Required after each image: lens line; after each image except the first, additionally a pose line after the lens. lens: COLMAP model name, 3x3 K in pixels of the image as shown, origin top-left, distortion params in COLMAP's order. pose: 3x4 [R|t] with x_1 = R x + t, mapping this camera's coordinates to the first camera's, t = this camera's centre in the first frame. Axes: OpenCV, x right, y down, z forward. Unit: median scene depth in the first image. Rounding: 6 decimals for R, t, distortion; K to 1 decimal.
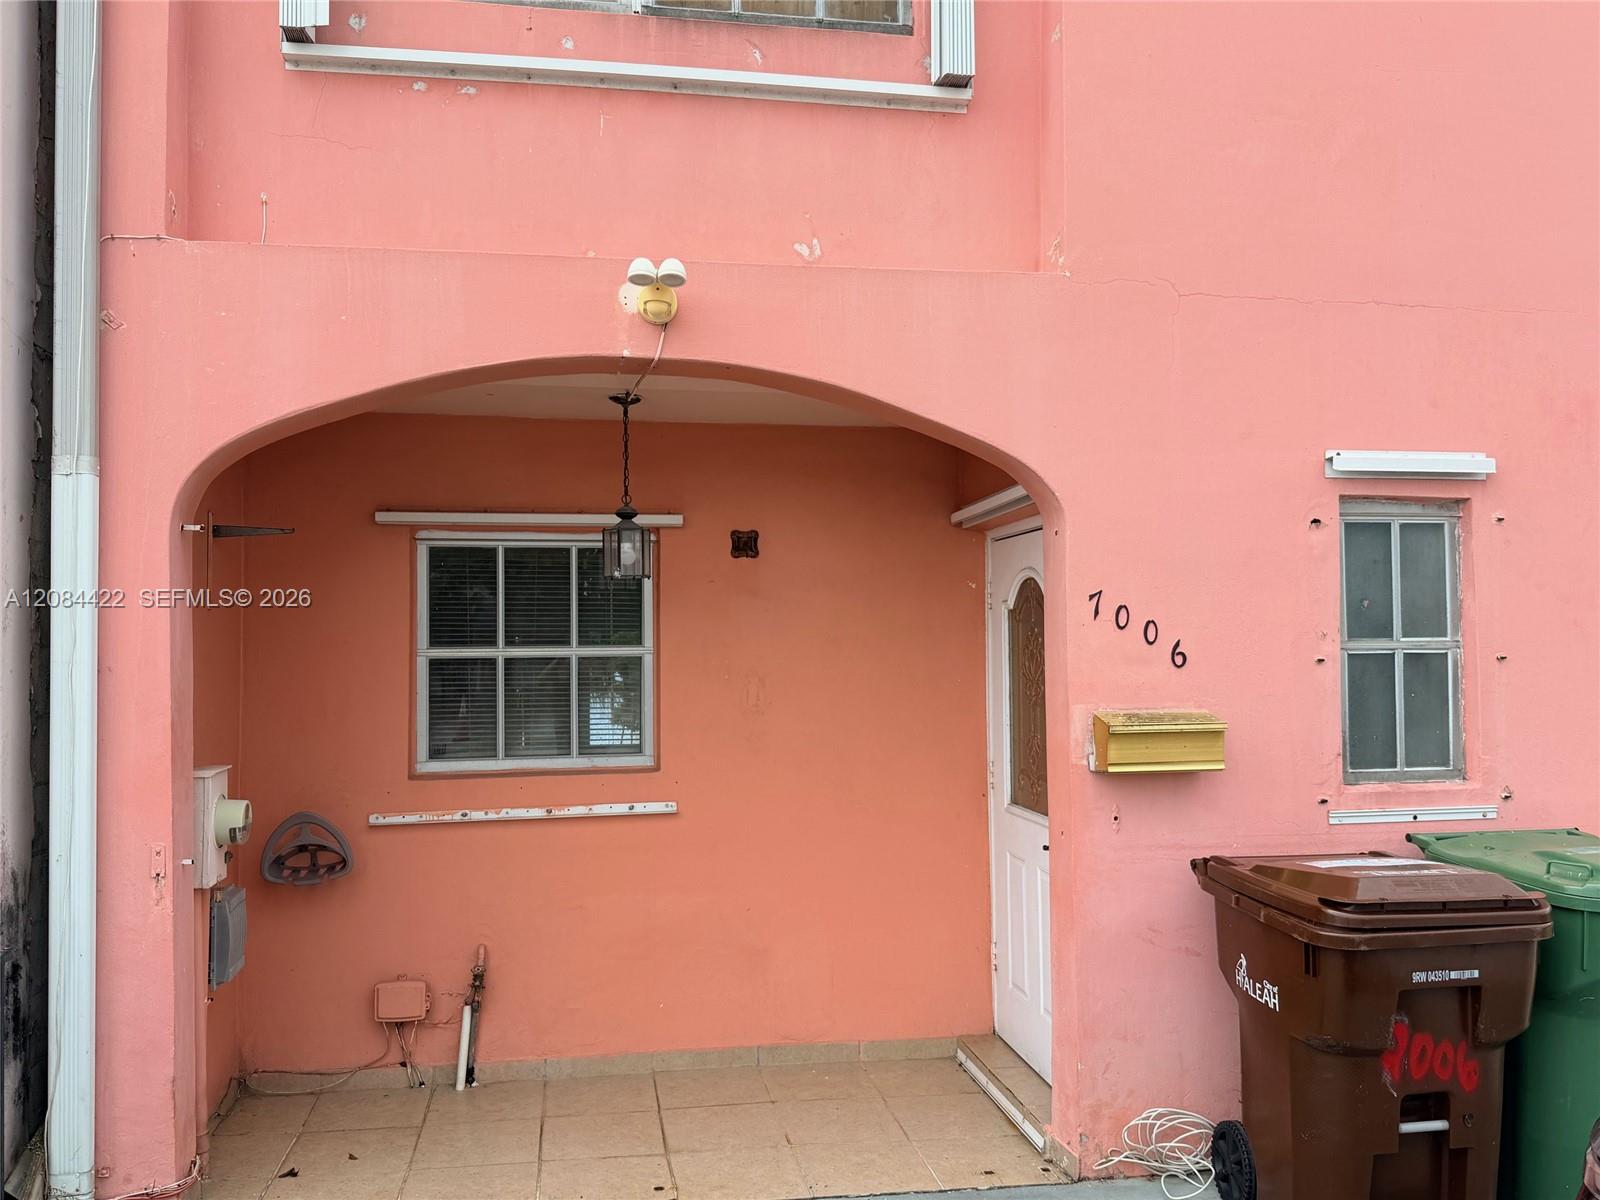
lens RADIAL K [[1319.2, 0, 796.8], [0, 1319.2, 596.1], [0, 0, 1]] dist [0.084602, -0.019462]
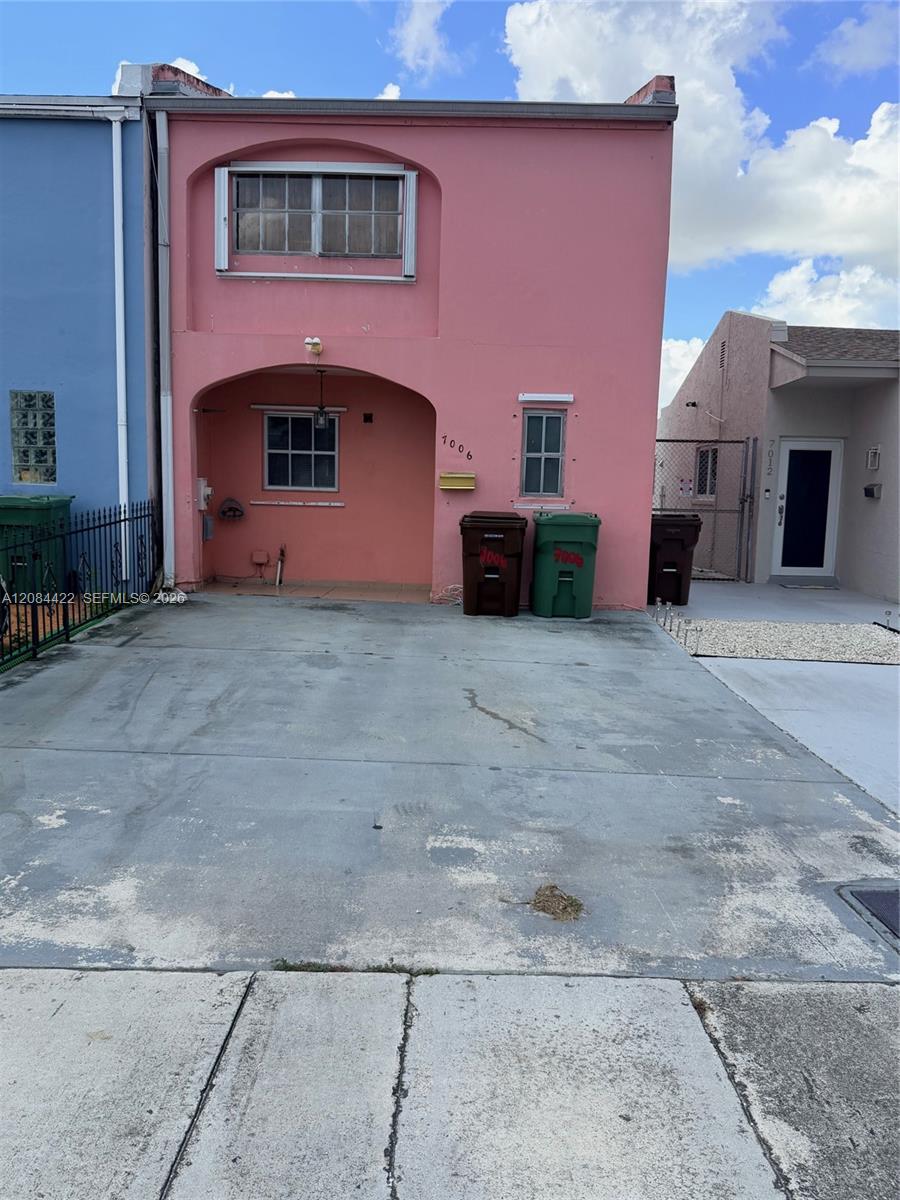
lens RADIAL K [[989.4, 0, 452.4], [0, 989.4, 599.8], [0, 0, 1]] dist [0.084602, -0.019462]
pose [[0.978924, 0.056578, -0.196232, 0.722291], [-0.025625, 0.987294, 0.156827, 0.011774], [0.202611, -0.148493, 0.967935, -1.418601]]
